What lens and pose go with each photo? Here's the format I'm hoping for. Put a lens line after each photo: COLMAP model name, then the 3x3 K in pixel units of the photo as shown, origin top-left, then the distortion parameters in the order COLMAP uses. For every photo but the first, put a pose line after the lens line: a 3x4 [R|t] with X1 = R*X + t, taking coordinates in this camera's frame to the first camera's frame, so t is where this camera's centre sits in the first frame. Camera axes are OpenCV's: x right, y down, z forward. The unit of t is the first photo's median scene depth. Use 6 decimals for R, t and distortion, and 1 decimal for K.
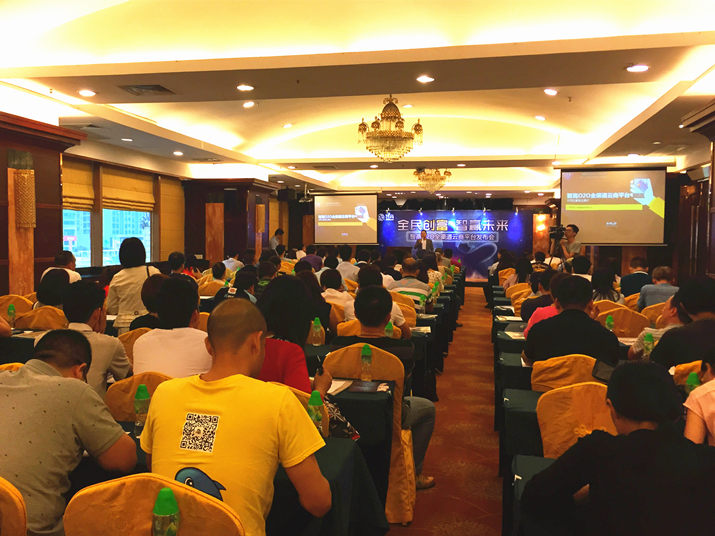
lens RADIAL K [[615.0, 0, 357.5], [0, 615.0, 268.0], [0, 0, 1]] dist [0.075674, -0.117318]
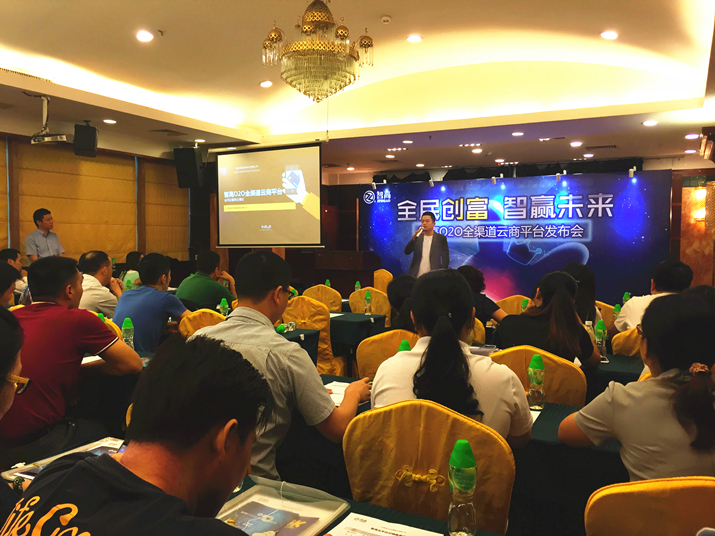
lens RADIAL K [[615.0, 0, 357.5], [0, 615.0, 268.0], [0, 0, 1]] dist [0.075674, -0.117318]
pose [[0.968687, 0.007099, -0.248185, 0.171202], [-0.008687, 0.999948, -0.005305, -0.017639], [0.248135, 0.007295, 0.968698, 0.494536]]
